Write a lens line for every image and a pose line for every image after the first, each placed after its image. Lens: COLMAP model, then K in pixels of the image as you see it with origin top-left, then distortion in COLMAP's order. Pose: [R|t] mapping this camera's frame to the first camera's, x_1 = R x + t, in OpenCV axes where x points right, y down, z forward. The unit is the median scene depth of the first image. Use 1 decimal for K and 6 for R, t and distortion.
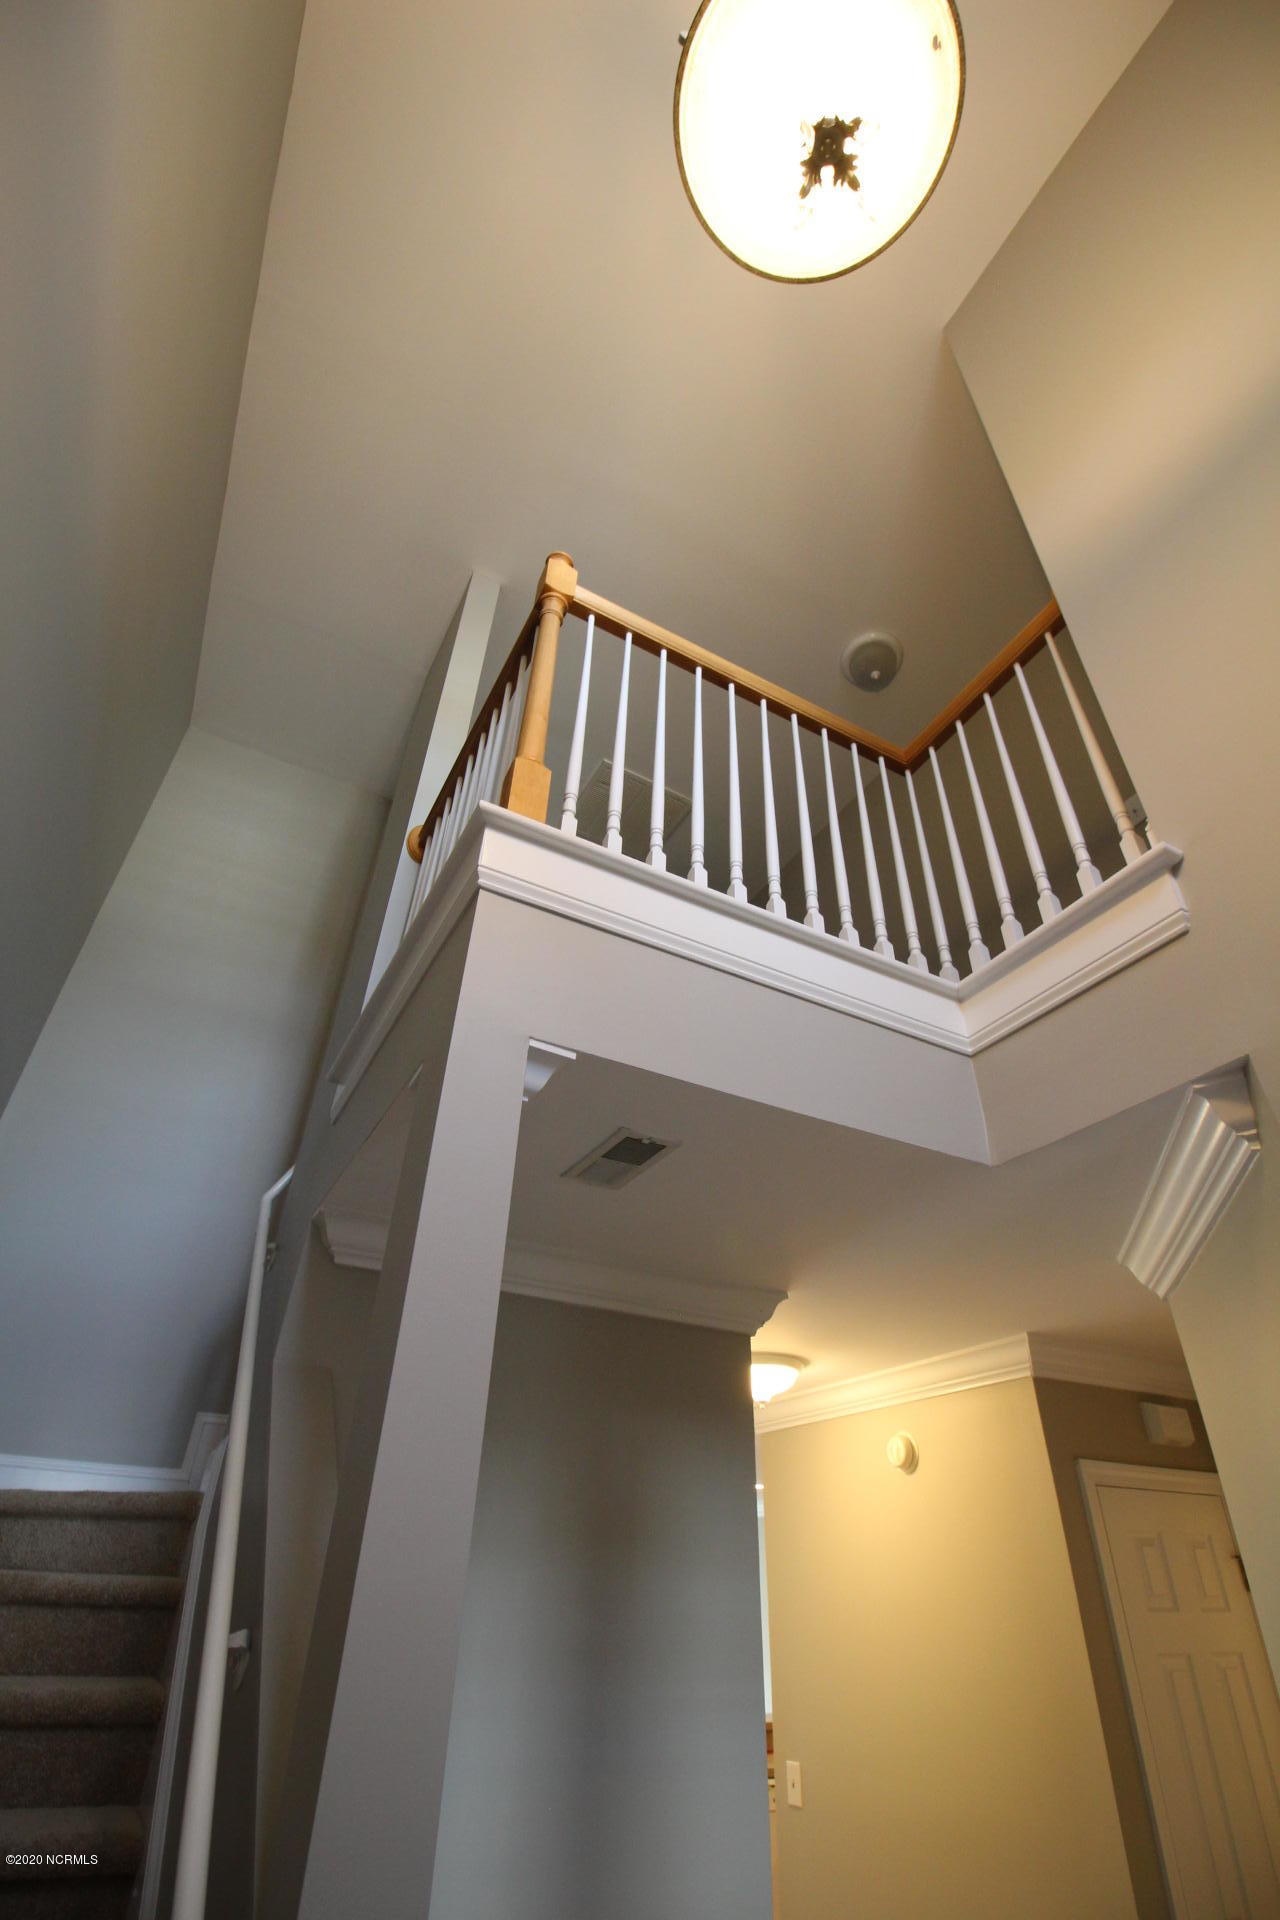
lens RADIAL K [[899.6, 0, 648.9], [0, 899.6, 968.2], [0, 0, 1]] dist [0.009673, -0.015253]
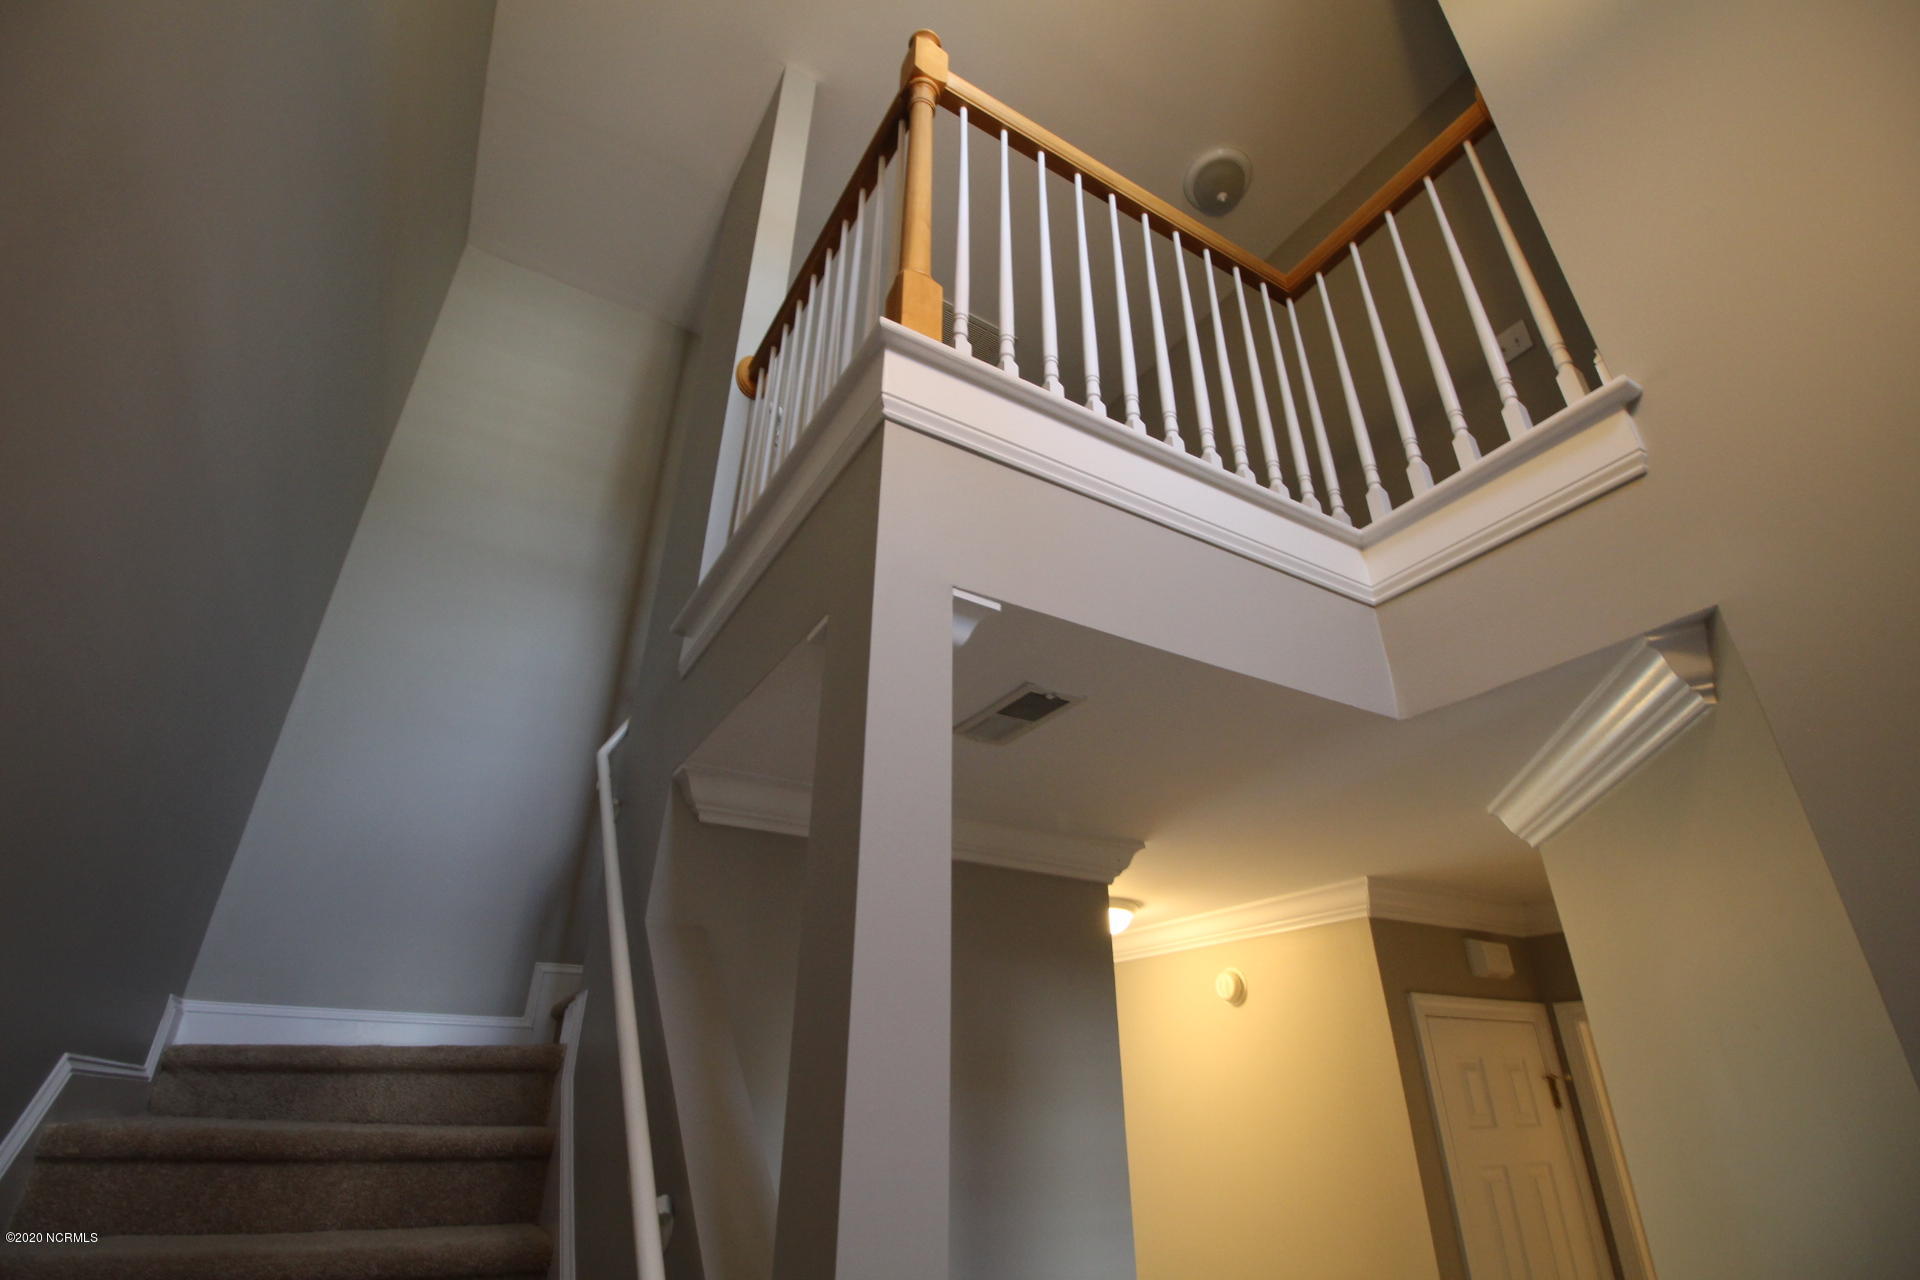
lens RADIAL K [[899.6, 0, 968.9], [0, 899.6, 634.0], [0, 0, 1]] dist [0.009673, -0.015253]
pose [[0.999103, -0.000935, 0.042341, -0.099864], [-0.004553, 0.991590, 0.129336, 0.004658], [-0.042106, -0.129412, 0.990696, 0.063067]]
